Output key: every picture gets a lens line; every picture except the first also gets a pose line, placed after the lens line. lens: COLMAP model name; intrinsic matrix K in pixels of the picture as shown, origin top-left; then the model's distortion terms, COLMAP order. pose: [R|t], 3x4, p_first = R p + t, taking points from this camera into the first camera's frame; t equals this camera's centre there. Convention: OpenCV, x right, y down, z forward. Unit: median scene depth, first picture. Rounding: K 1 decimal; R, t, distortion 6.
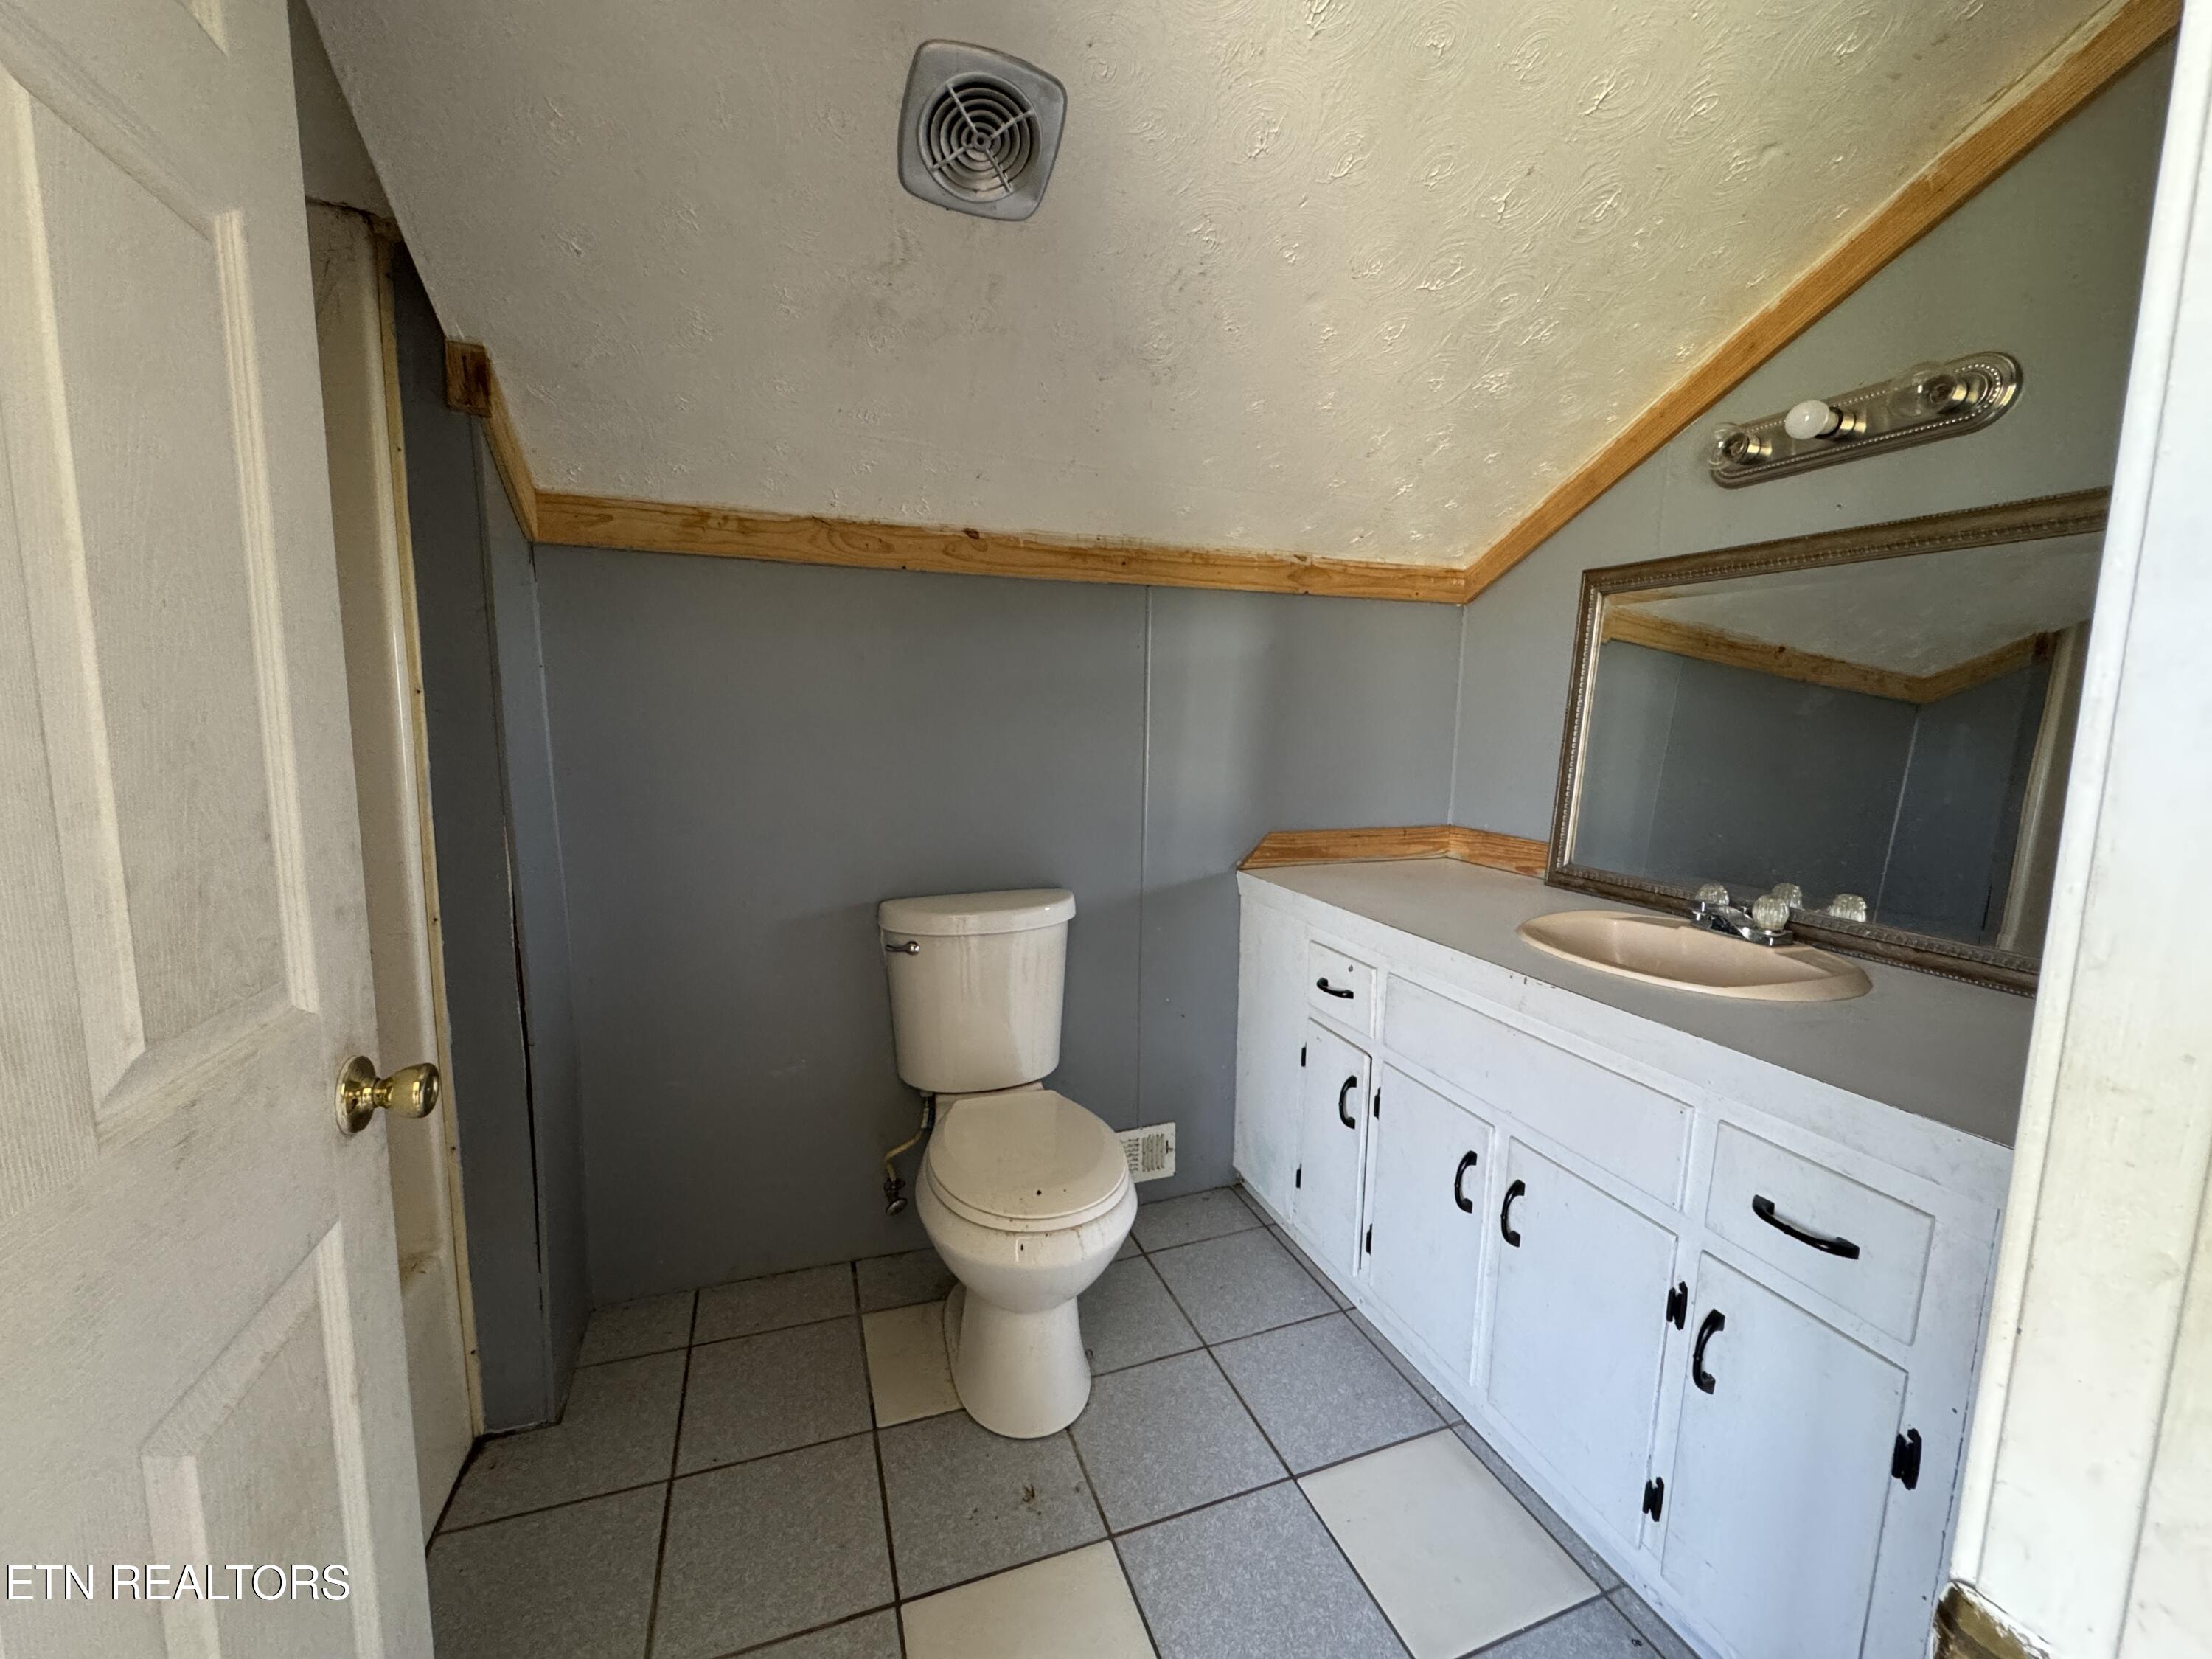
lens RADIAL K [[884.4, 0, 1102.9], [0, 884.4, 824.7], [0, 0, 1]] dist [-0.001947, -0.000108]
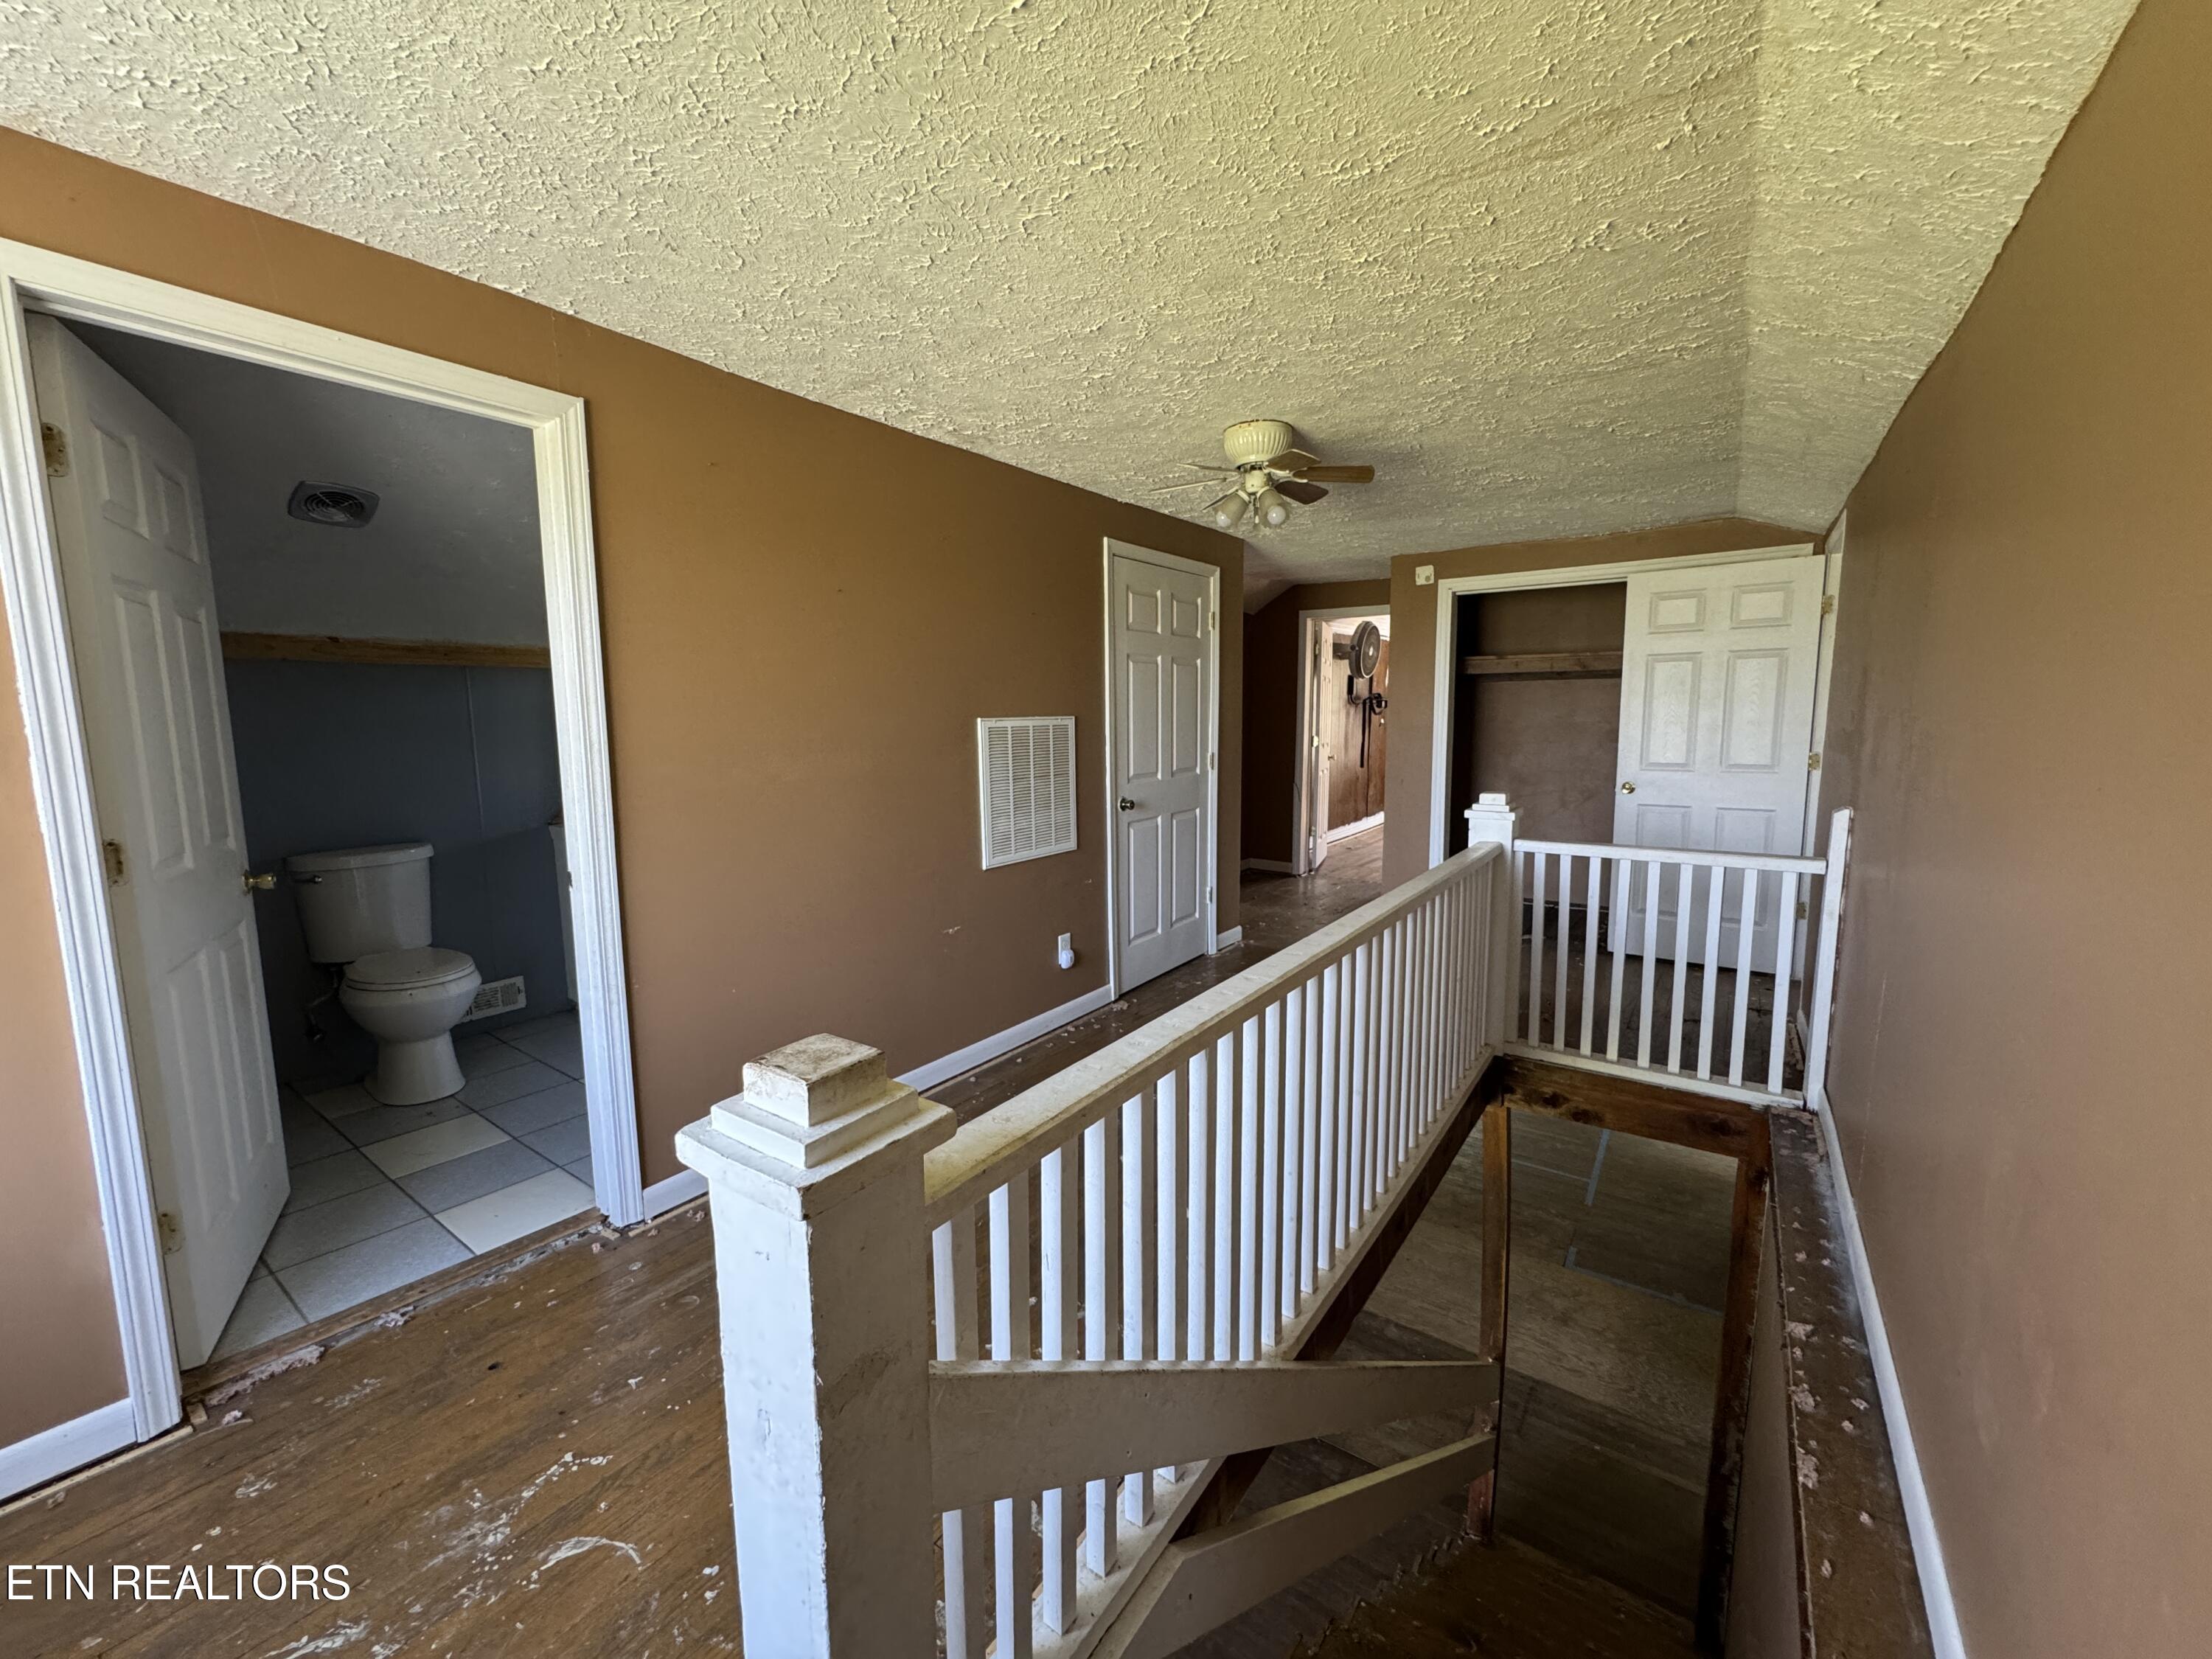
lens RADIAL K [[884.4, 0, 1099.1], [0, 884.4, 829.0], [0, 0, 1]] dist [-0.001947, -0.000108]
pose [[0.830376, -0.093372, 0.549324, 0.113281], [0.099546, 0.994859, 0.018625, 0.158719], [-0.548239, 0.039217, 0.835402, -1.262416]]
